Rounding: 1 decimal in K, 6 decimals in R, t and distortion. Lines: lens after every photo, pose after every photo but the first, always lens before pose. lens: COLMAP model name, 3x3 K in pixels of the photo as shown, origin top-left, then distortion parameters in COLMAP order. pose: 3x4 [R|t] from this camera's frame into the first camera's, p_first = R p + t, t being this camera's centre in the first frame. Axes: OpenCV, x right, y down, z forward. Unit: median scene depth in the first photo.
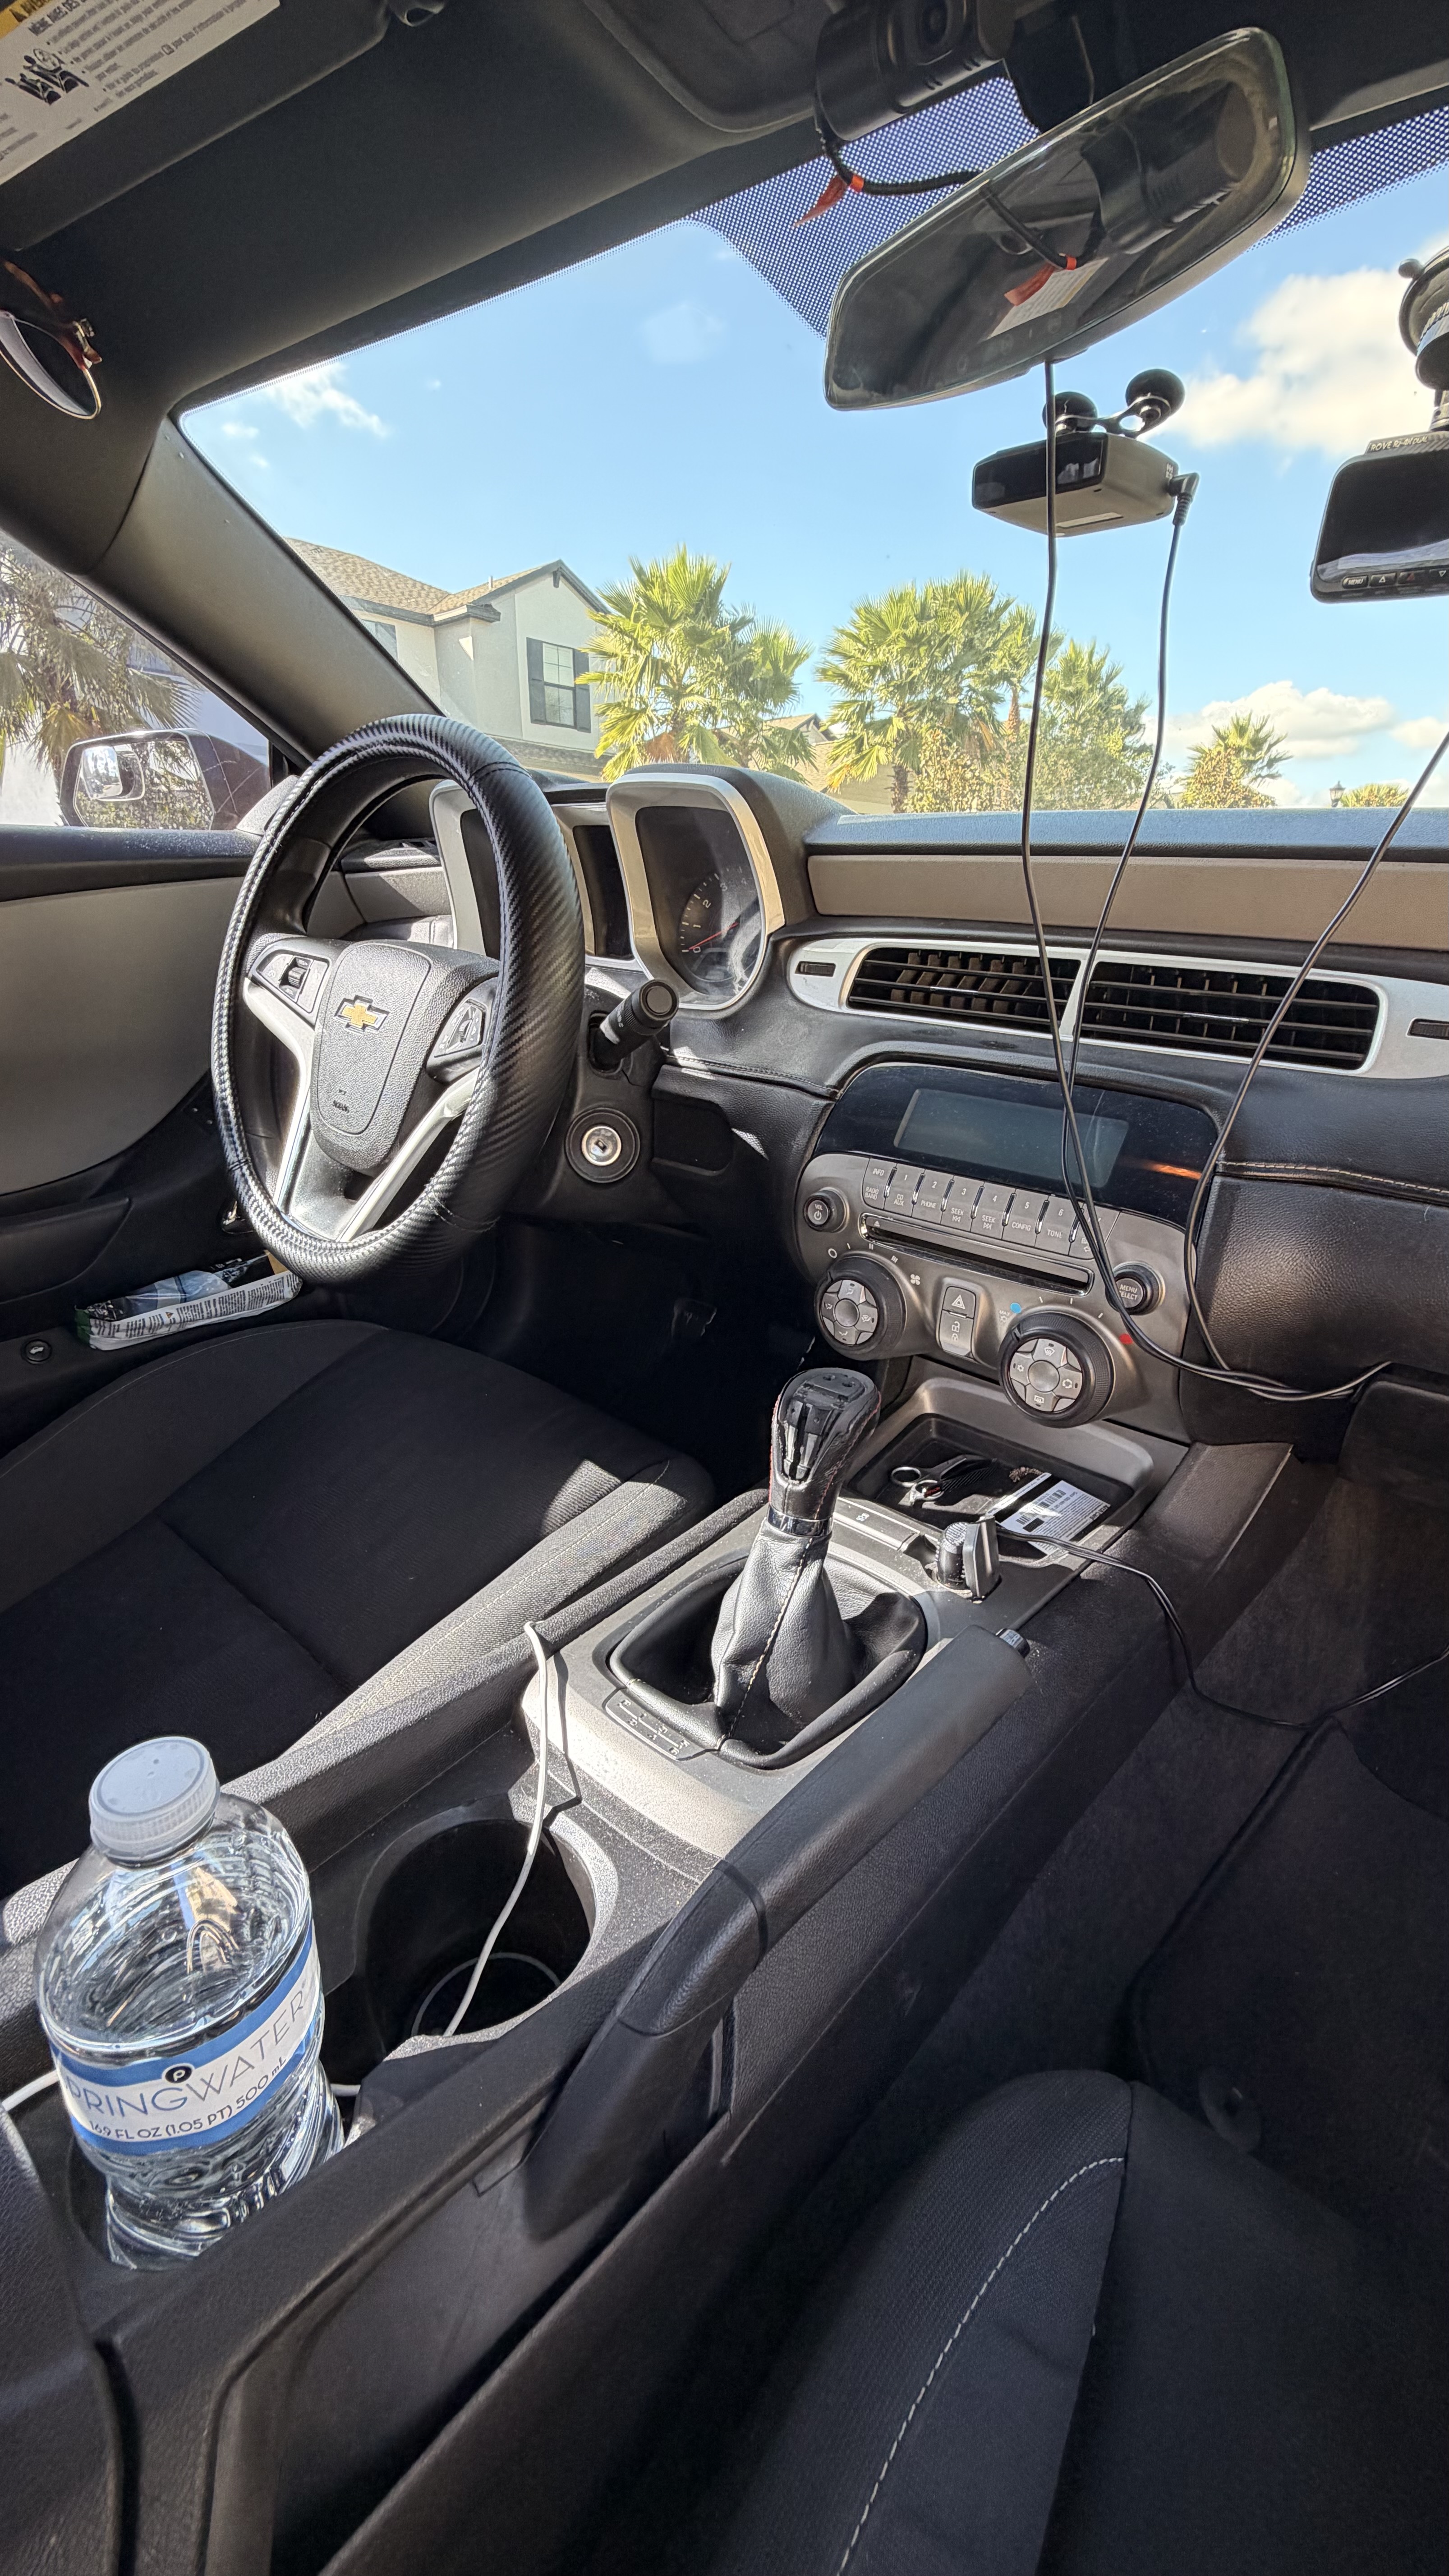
lens RADIAL K [[1007.6, 0, 736.2], [0, 1007.6, 1282.7], [0, 0, 1]] dist [0.000317, 0.000105]
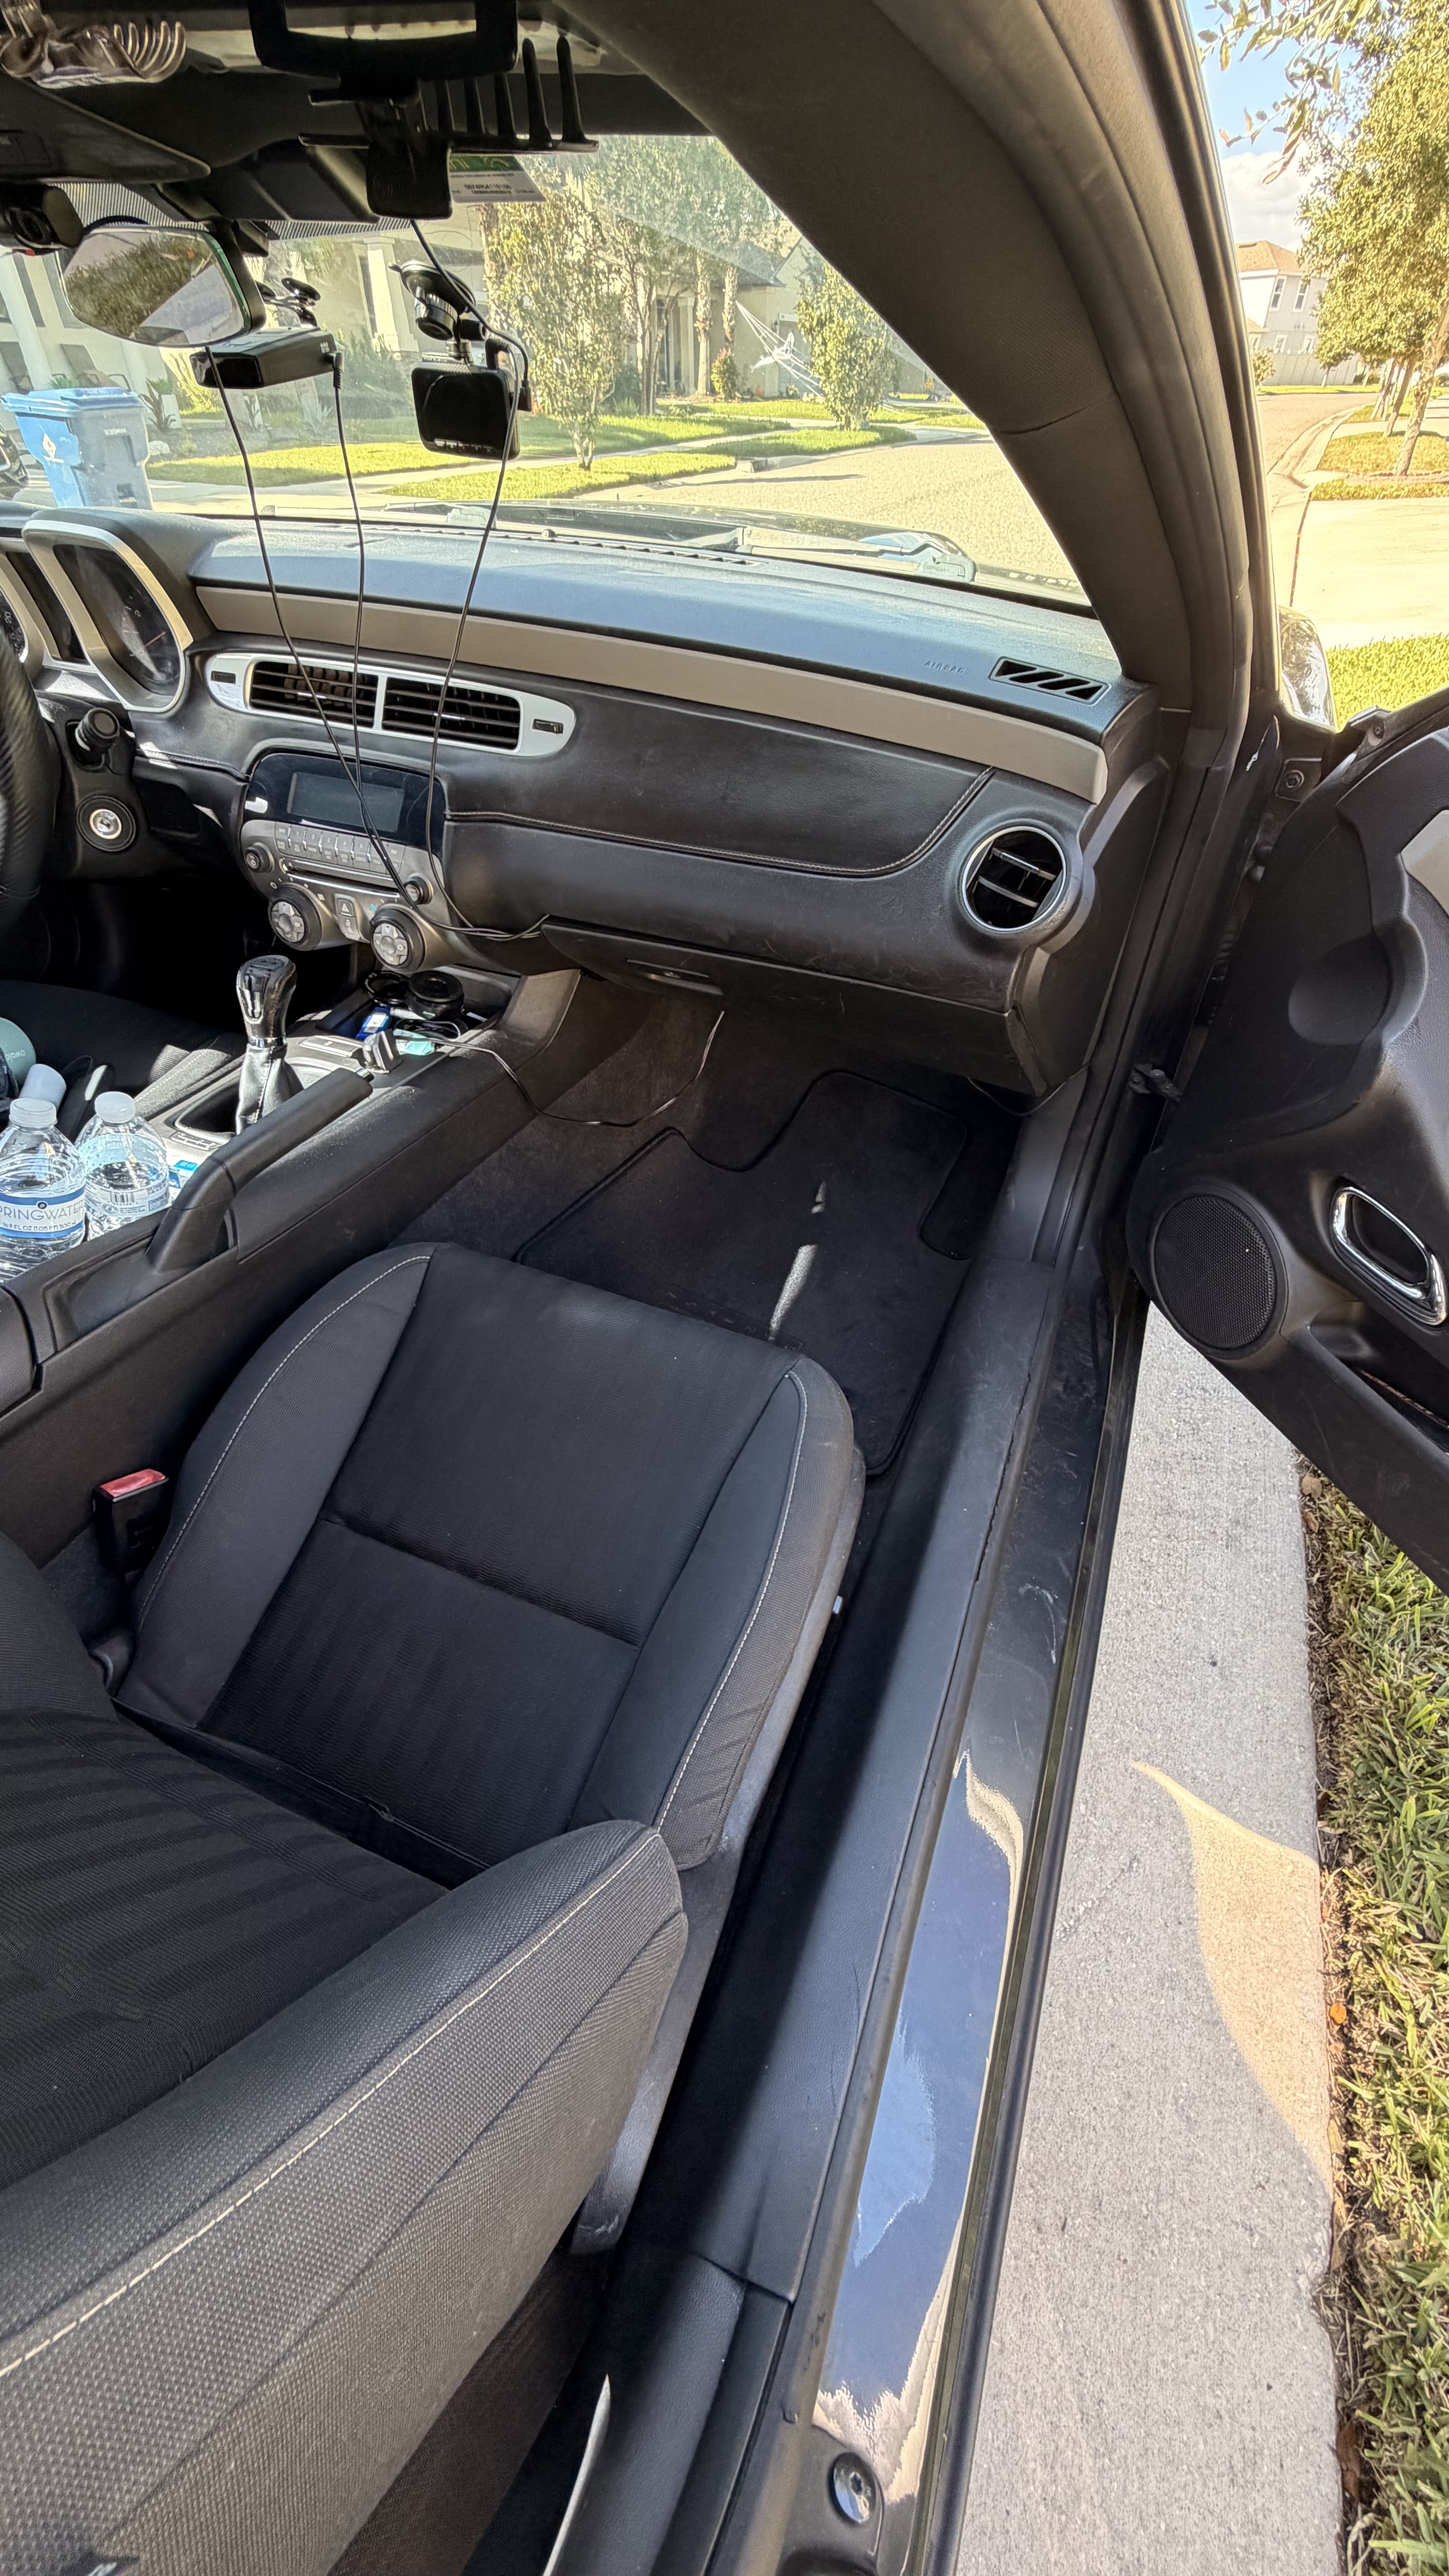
lens RADIAL K [[1007.6, 0, 736.2], [0, 1007.6, 1282.7], [0, 0, 1]] dist [0.000317, 0.000105]
pose [[0.957579, -0.196930, 0.210384, 0.351403], [0.108142, 0.922280, 0.371086, 0.040877], [-0.267110, -0.332593, 0.904452, -0.920428]]
